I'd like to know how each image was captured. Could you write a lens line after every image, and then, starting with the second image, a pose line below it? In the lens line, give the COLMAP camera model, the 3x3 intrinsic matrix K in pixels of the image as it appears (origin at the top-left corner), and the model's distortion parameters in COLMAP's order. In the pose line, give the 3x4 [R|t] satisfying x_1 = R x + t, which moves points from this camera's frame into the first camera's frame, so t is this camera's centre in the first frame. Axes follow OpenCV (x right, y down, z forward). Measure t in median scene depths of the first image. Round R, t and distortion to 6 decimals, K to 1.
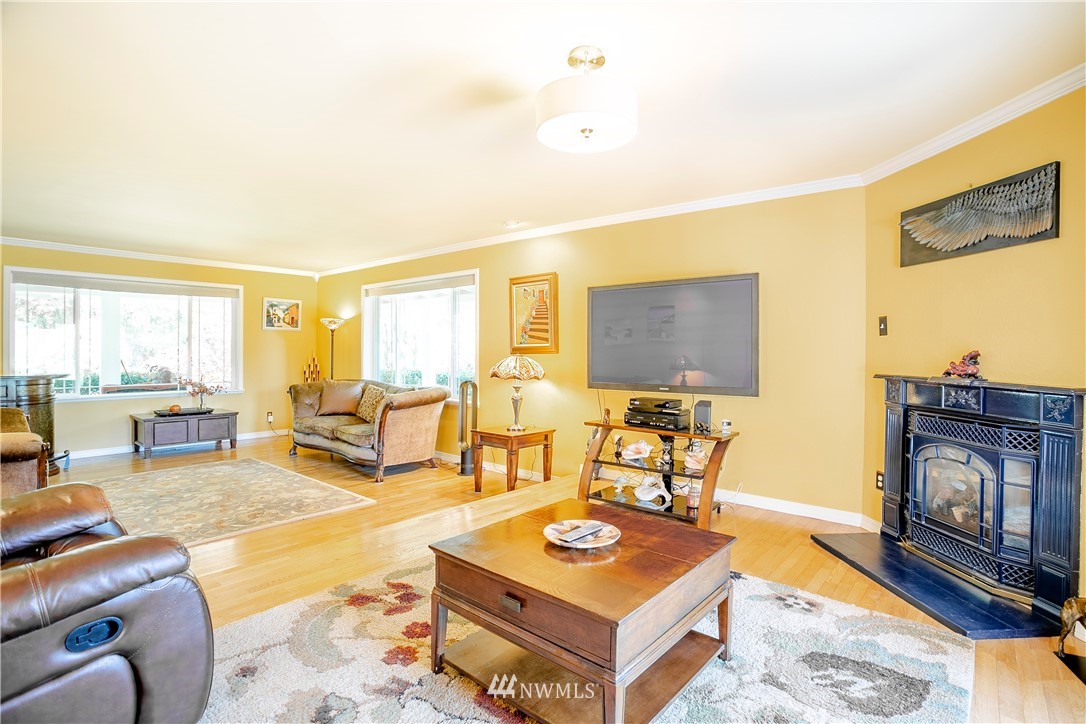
lens RADIAL K [[525.9, 0, 555.8], [0, 525.9, 351.1], [0, 0, 1]] dist [-0.071391, 0.031153]
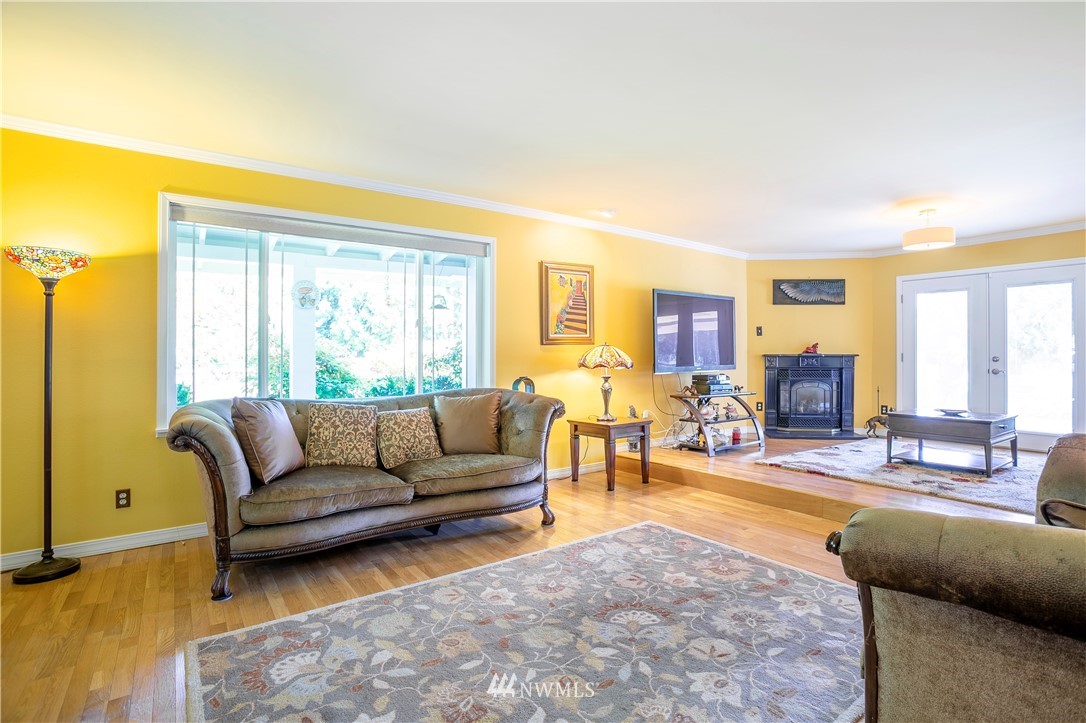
lens RADIAL K [[525.9, 0, 555.8], [0, 525.9, 350.6], [0, 0, 1]] dist [-0.071391, 0.031153]
pose [[0.251351, 0.002166, 0.967894, -1.216079], [0.007002, 0.999967, -0.004056, 0.024507], [-0.967871, 0.007797, 0.251327, 0.965860]]
